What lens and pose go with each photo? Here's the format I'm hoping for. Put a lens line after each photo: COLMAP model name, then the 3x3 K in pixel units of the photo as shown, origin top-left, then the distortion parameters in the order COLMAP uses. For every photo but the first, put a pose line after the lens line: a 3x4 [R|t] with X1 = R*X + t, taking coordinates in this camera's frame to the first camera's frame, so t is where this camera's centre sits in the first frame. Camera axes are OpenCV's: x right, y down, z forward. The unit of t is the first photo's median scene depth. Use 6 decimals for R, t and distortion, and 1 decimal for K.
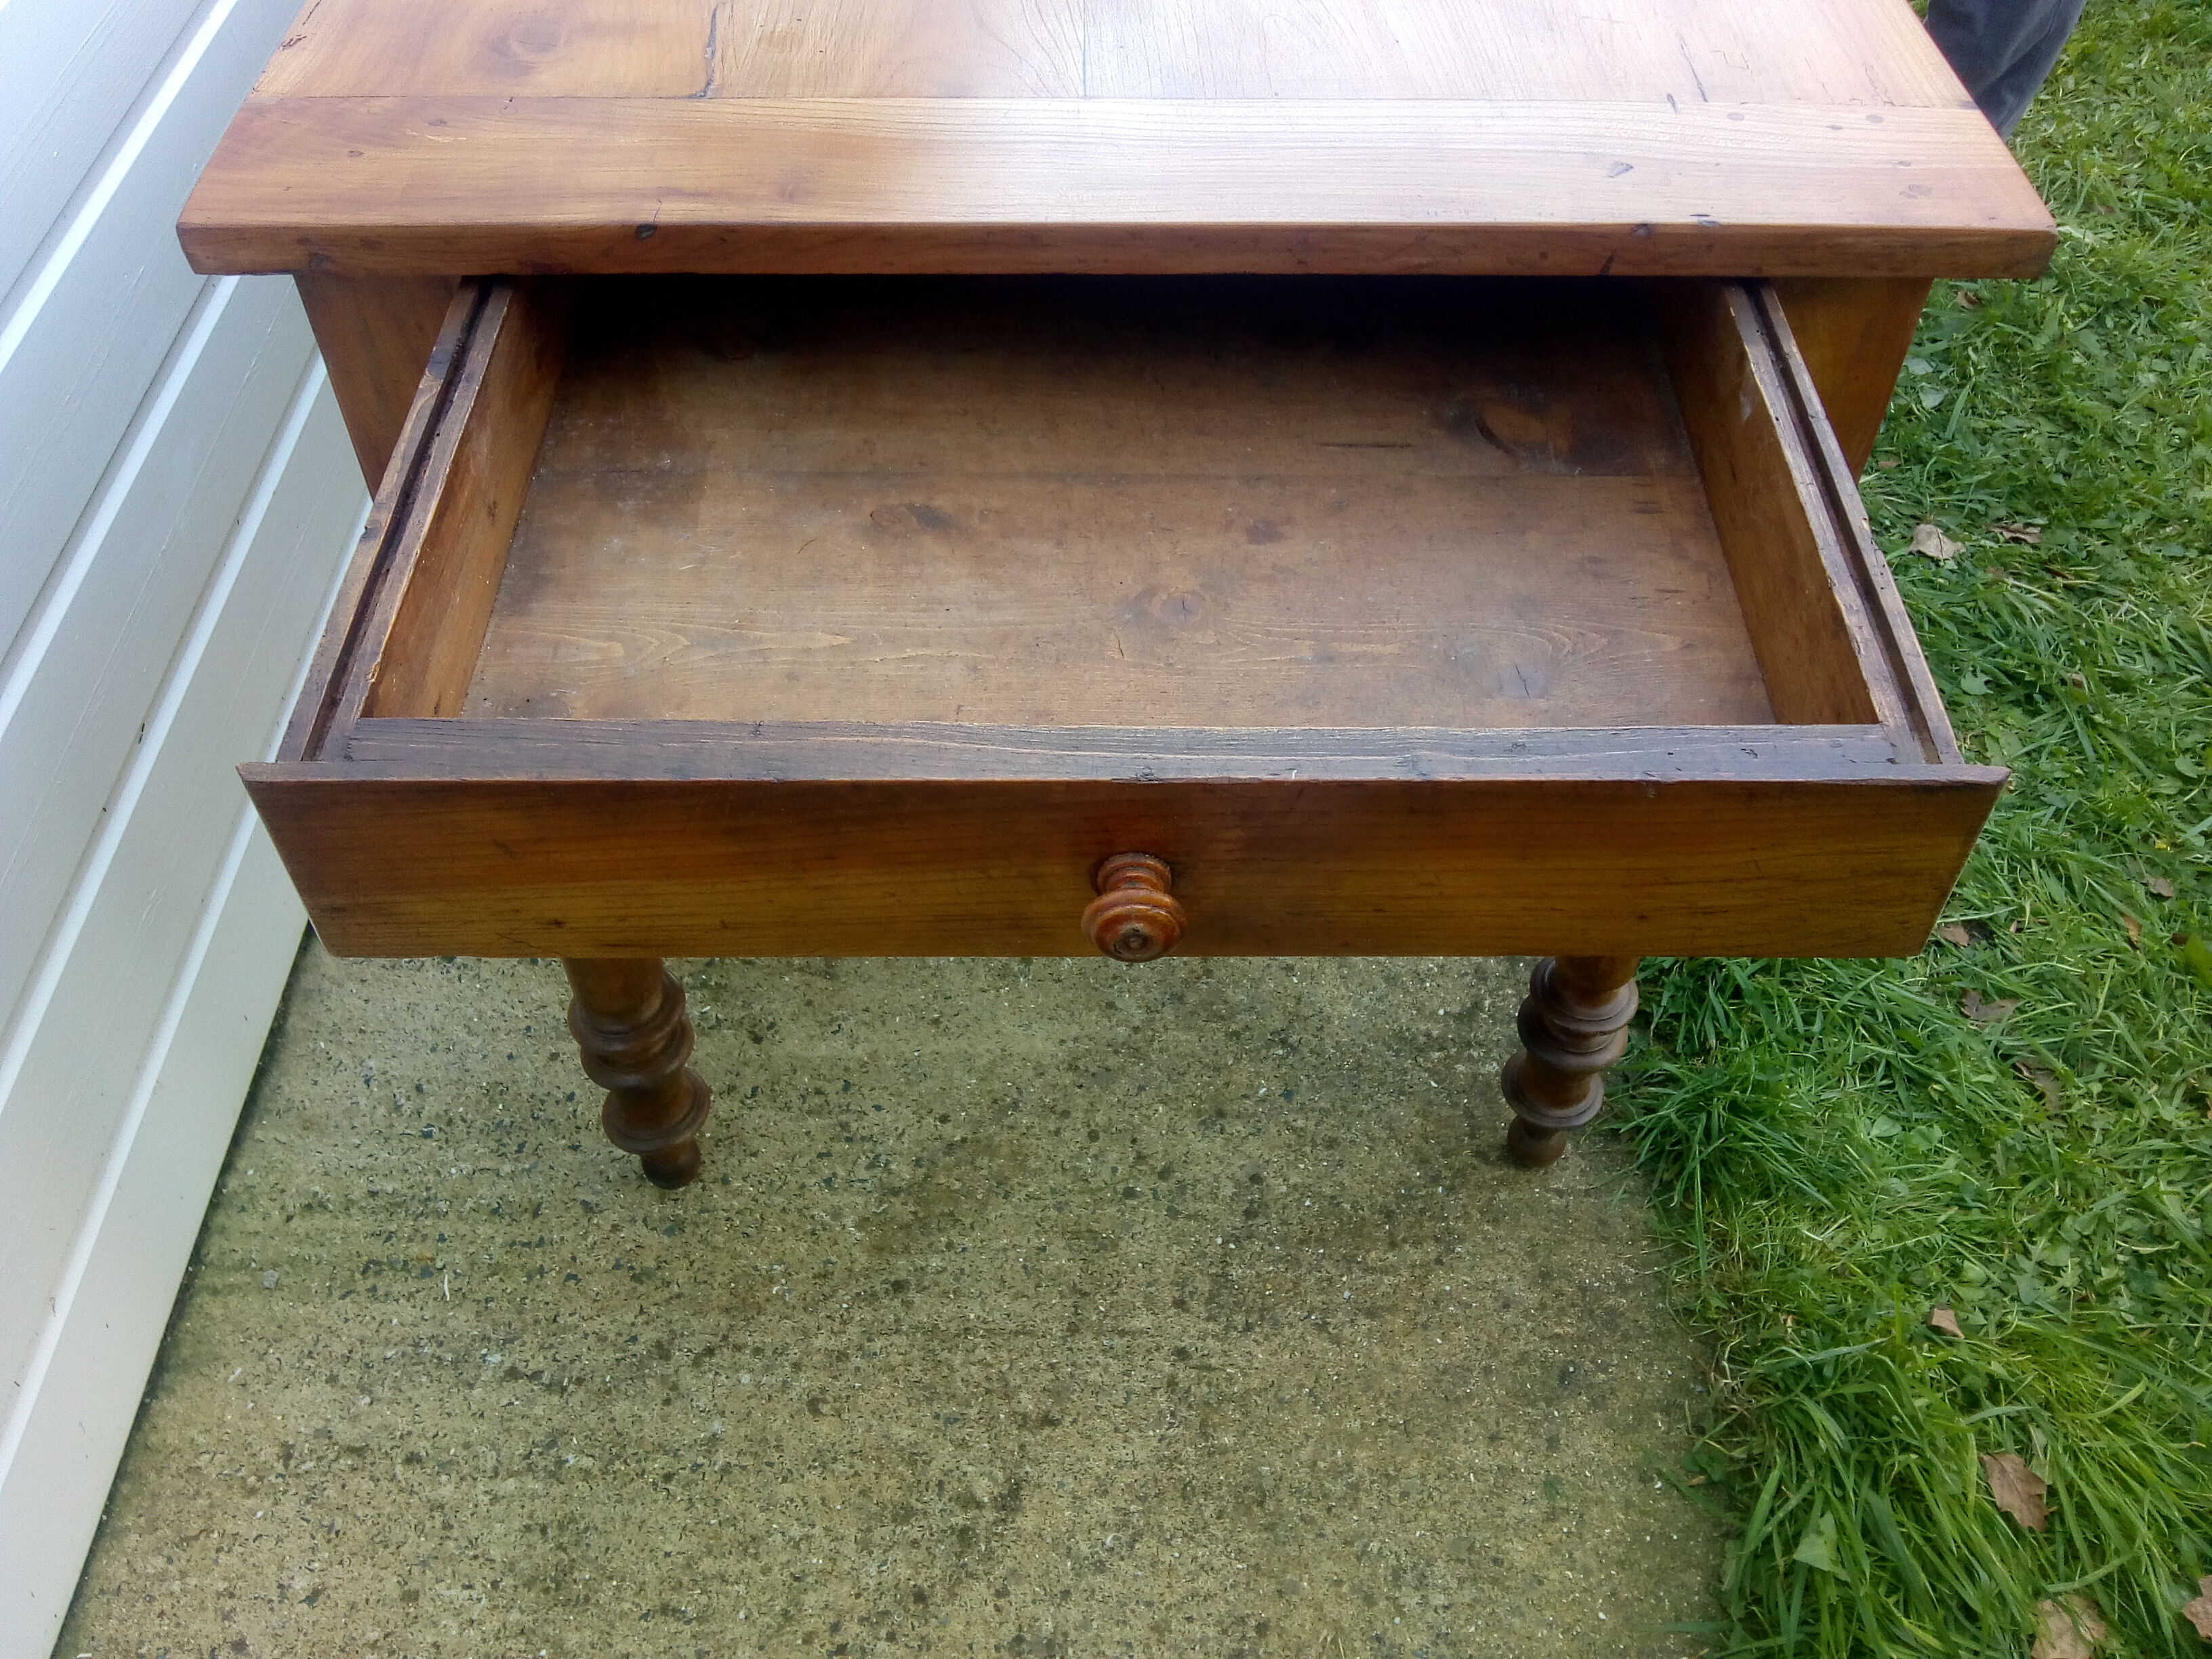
lens RADIAL K [[1921.1, 0, 1118.0], [0, 1921.1, 806.5], [0, 0, 1]] dist [0.062489, -0.193495]
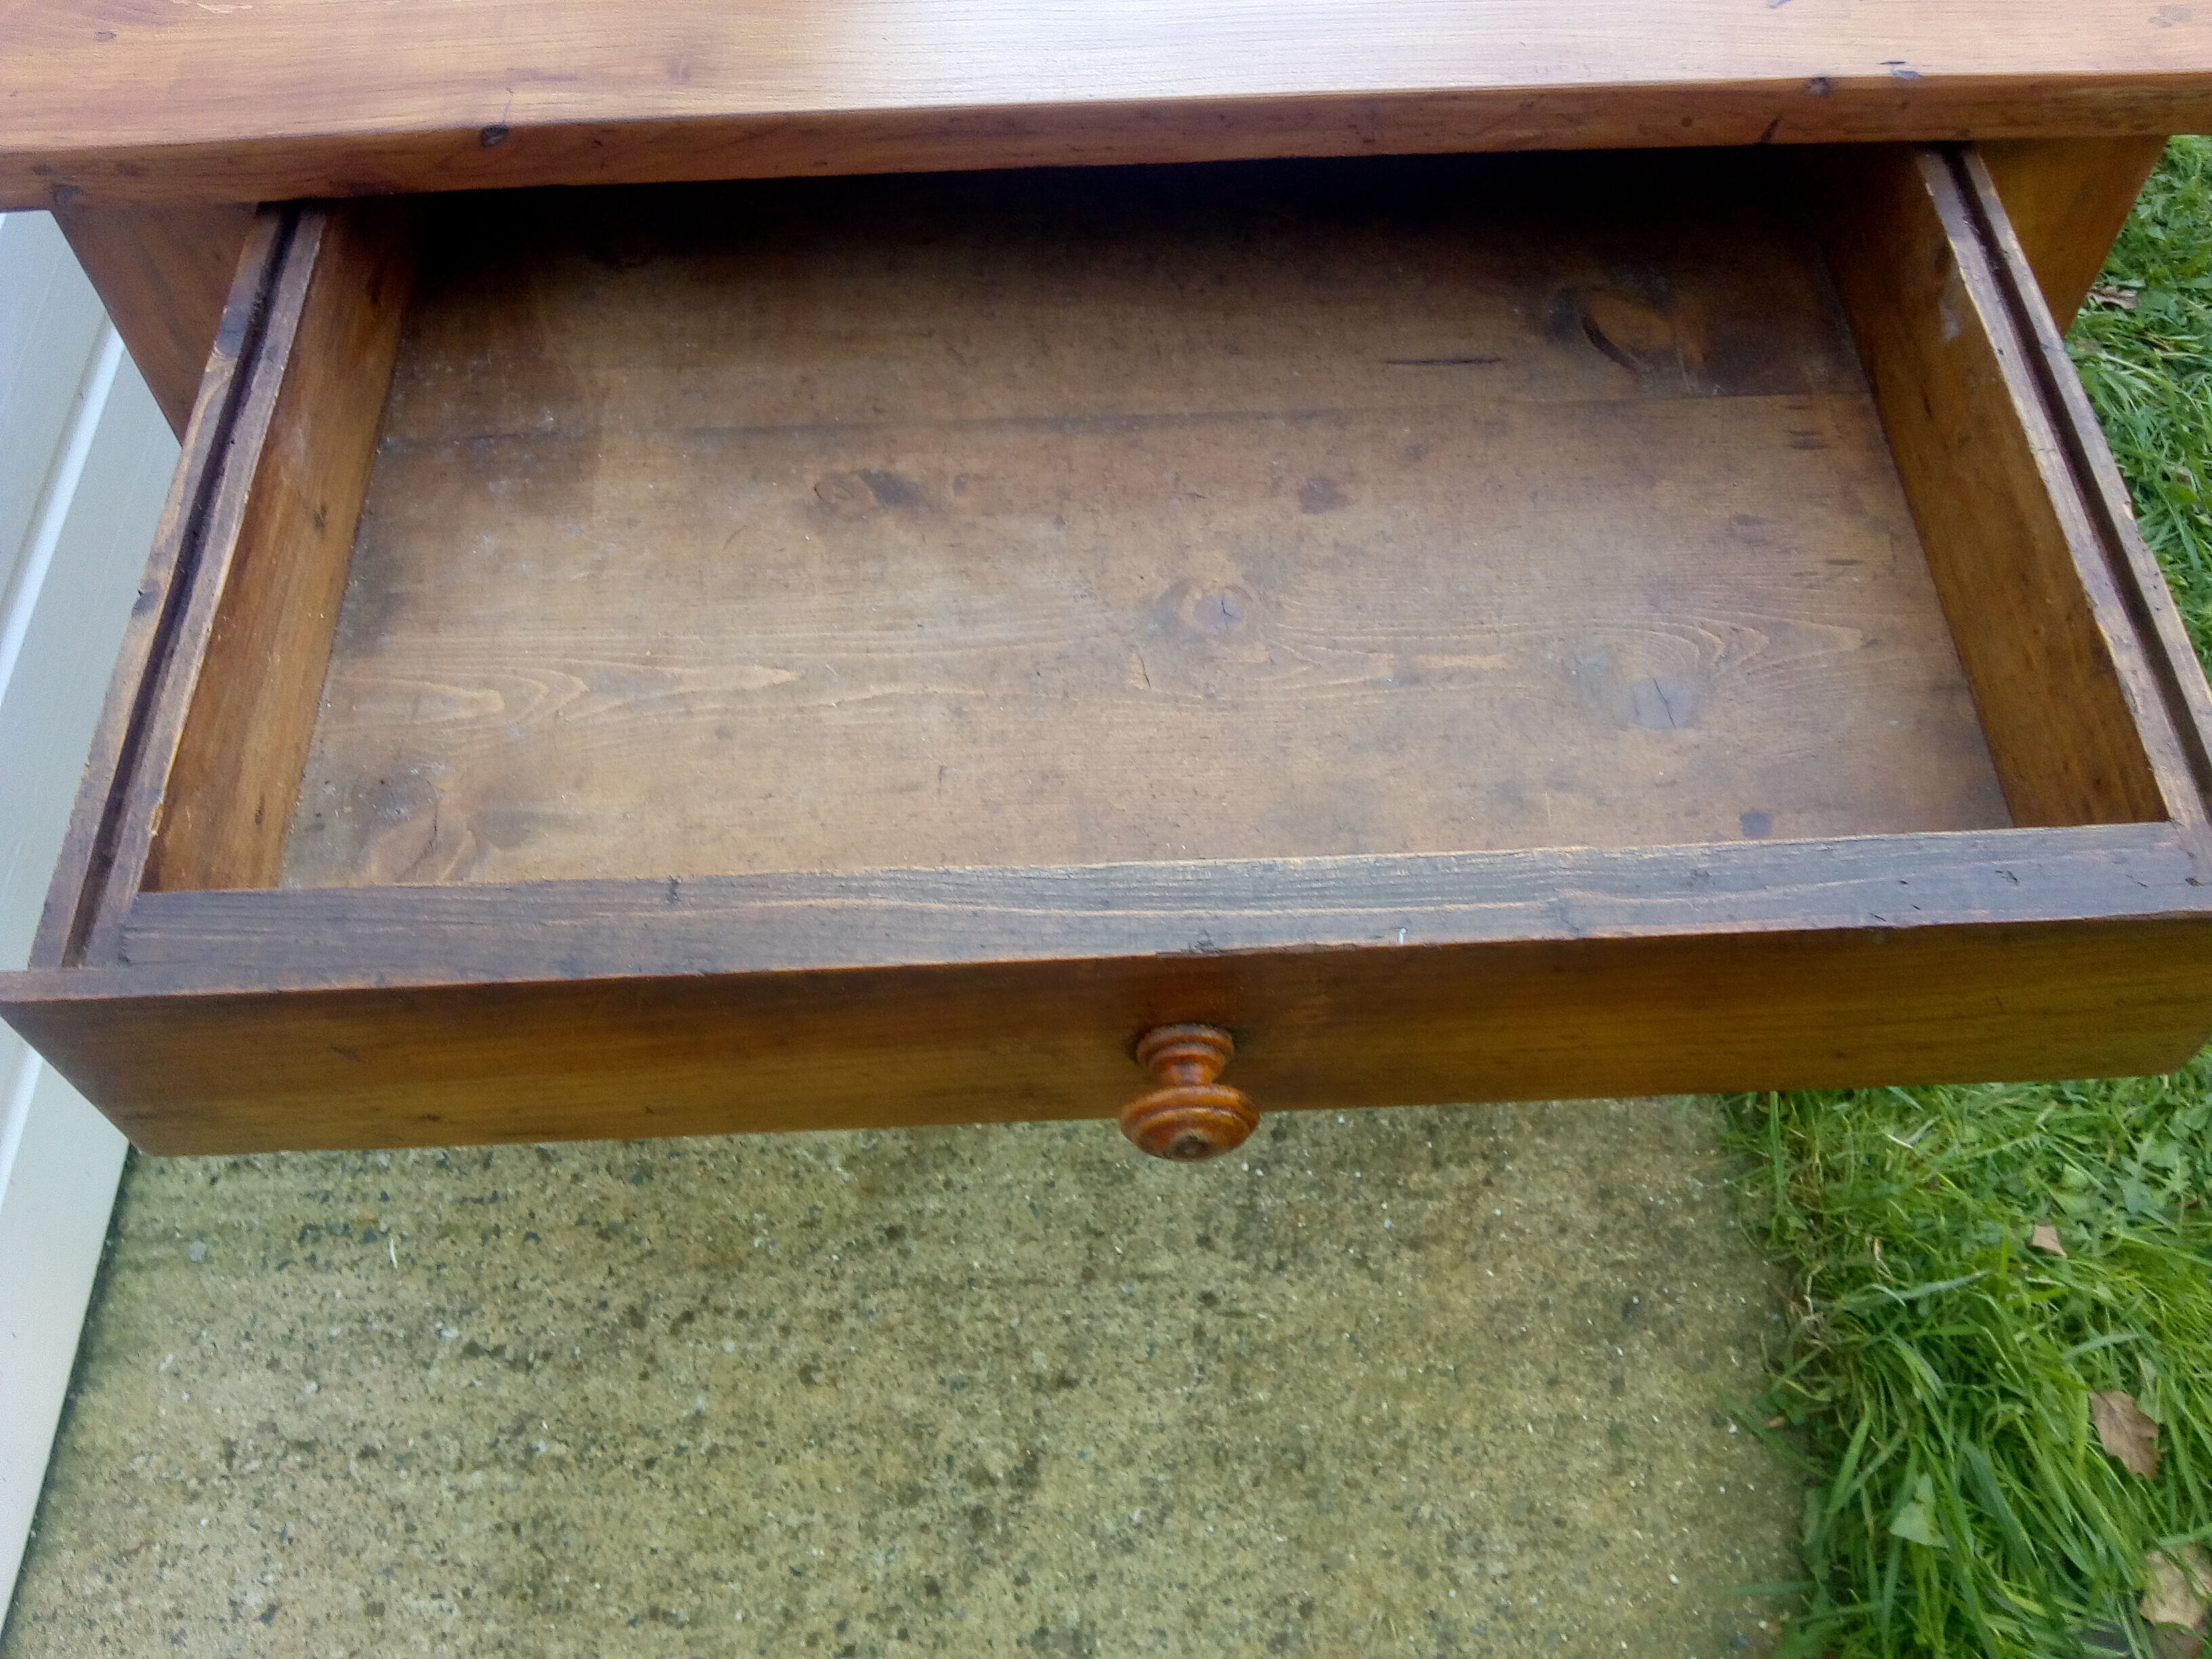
lens RADIAL K [[1966.3, 0, 1110.8], [0, 1966.3, 813.4], [0, 0, 1]] dist [0.050166, -0.178715]
pose [[0.999532, -0.030309, 0.004083, -0.010435], [0.029405, 0.989124, 0.144118, -0.083790], [-0.008406, -0.143931, 0.989552, 0.122462]]
